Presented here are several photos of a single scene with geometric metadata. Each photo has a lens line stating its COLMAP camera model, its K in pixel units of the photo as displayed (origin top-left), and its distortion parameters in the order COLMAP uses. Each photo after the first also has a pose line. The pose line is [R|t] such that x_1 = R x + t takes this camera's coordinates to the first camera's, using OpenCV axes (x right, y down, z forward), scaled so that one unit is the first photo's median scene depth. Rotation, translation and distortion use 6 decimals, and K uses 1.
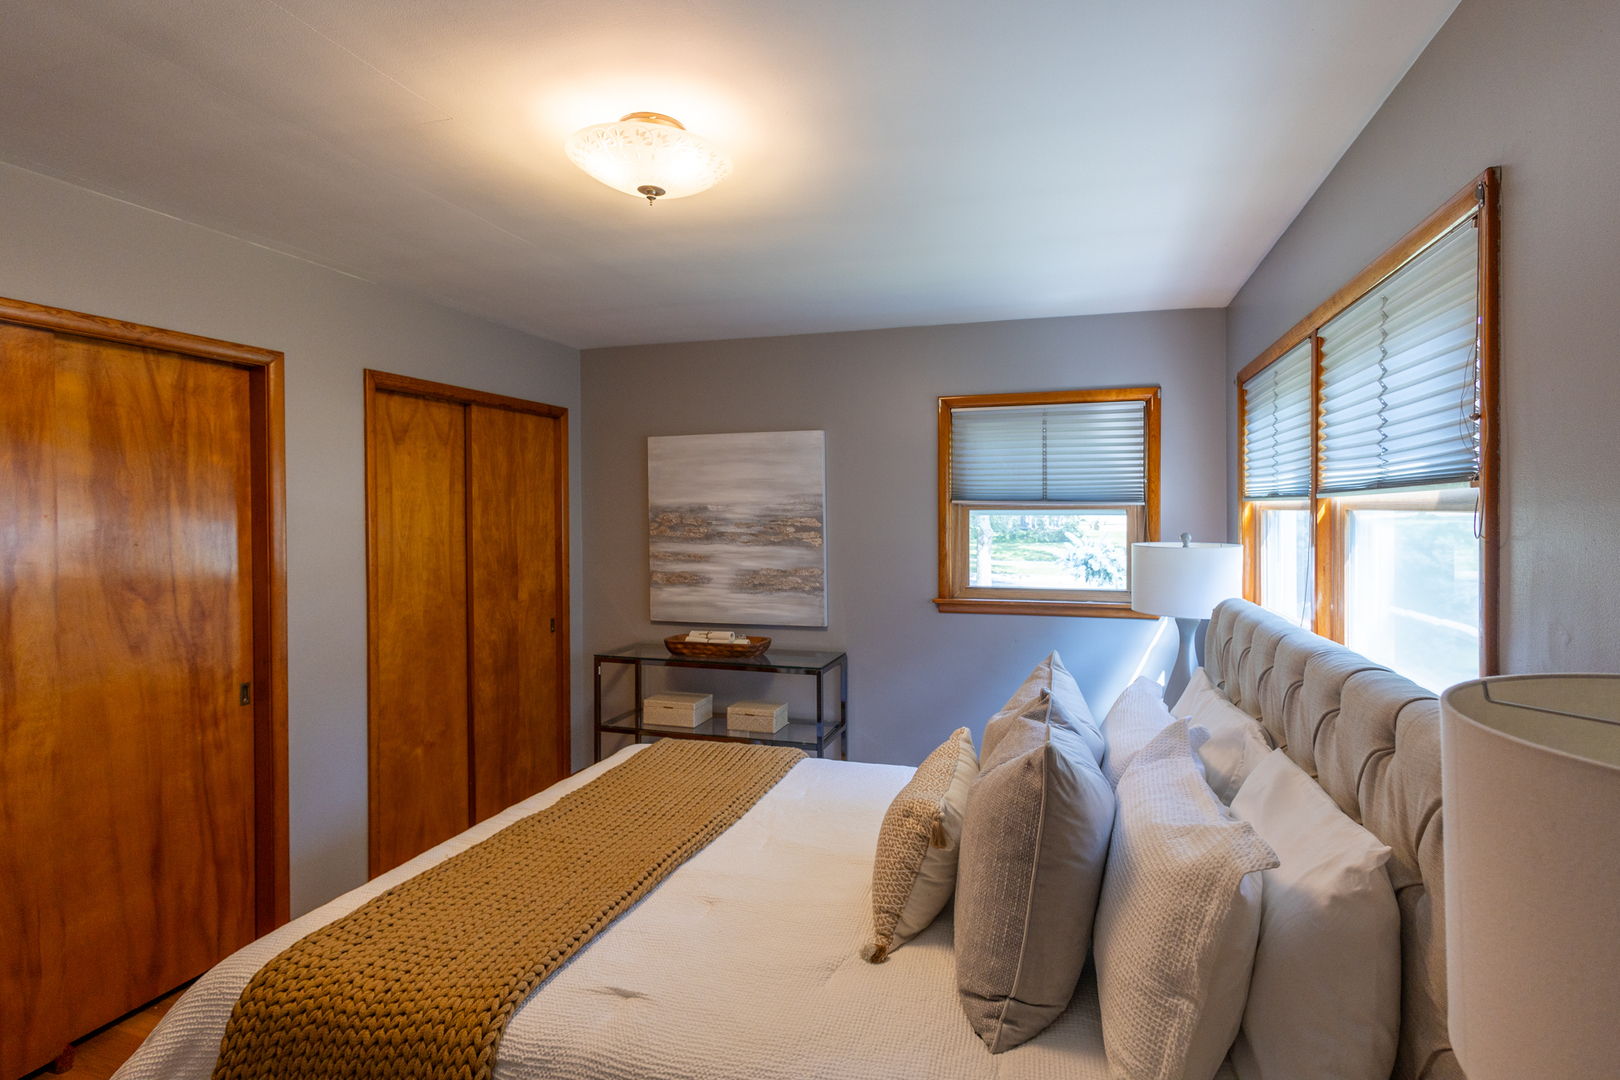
lens RADIAL K [[769.6, 0, 814.2], [0, 769.6, 514.2], [0, 0, 1]] dist [0.000544, -0.000090]
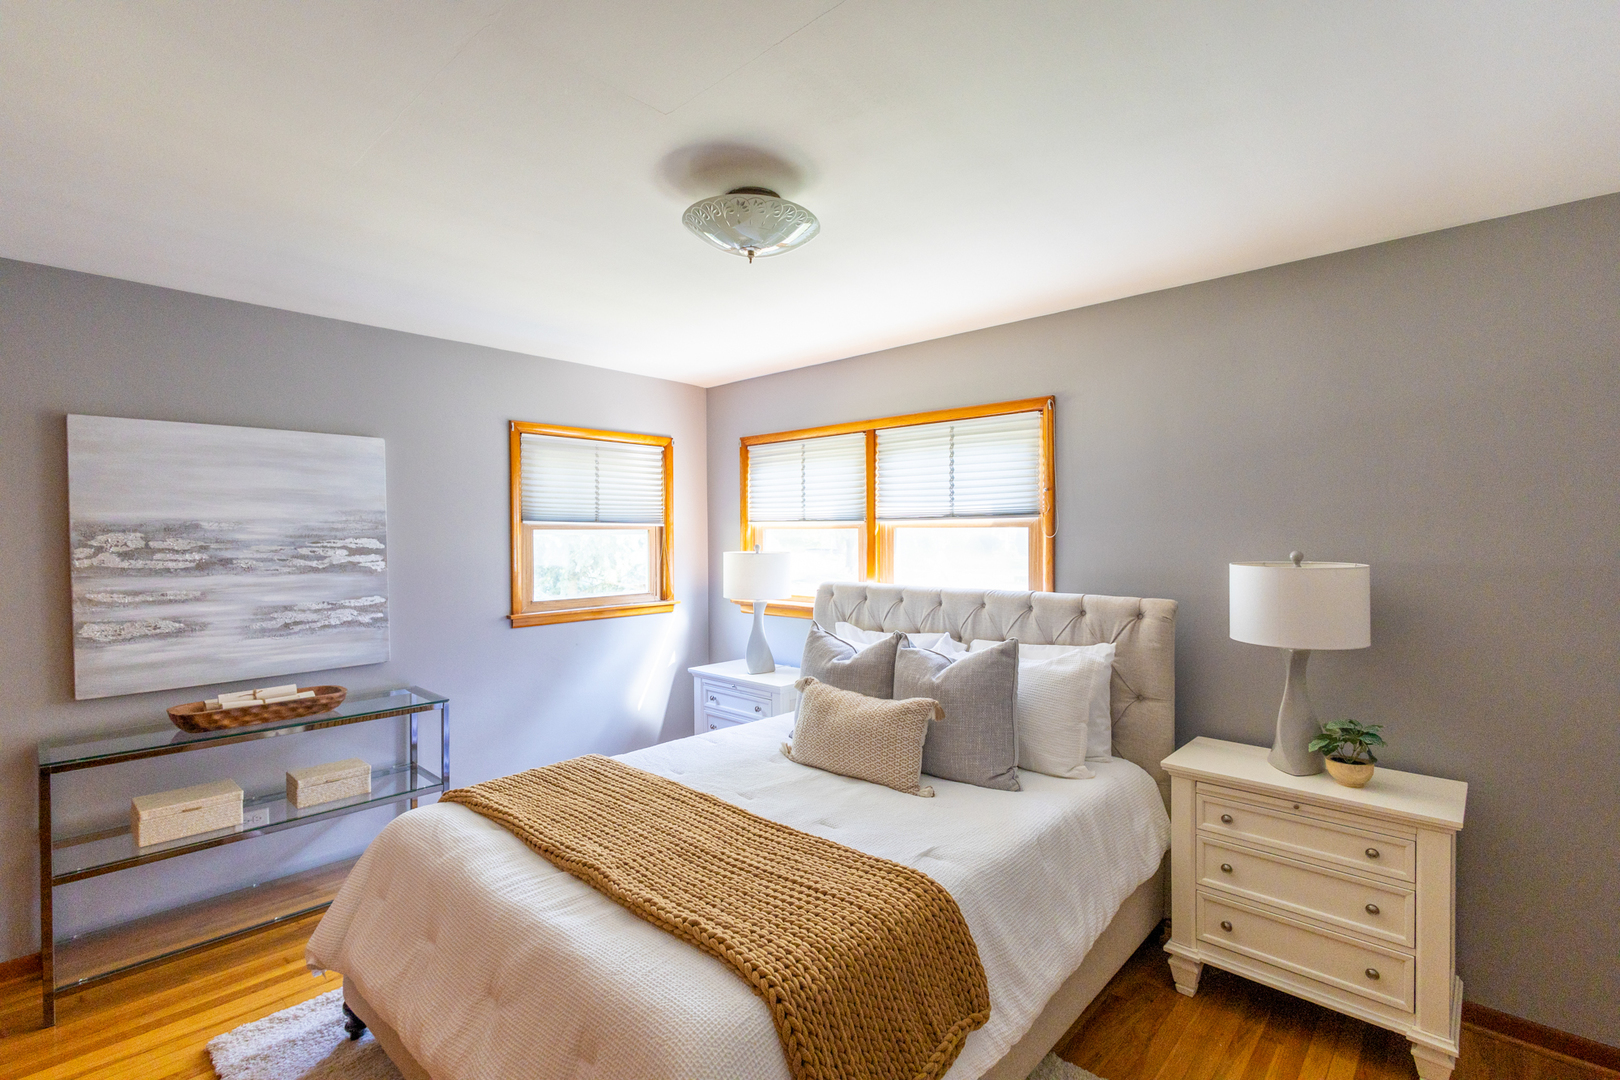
lens RADIAL K [[744.5, 0, 807.4], [0, 744.5, 539.2], [0, 0, 1]] dist [0.013851, -0.000262]
pose [[0.455587, -0.007136, 0.890163, -0.527320], [0.006317, 0.999969, 0.004784, 0.004912], [-0.890169, 0.003443, 0.455617, 0.183540]]
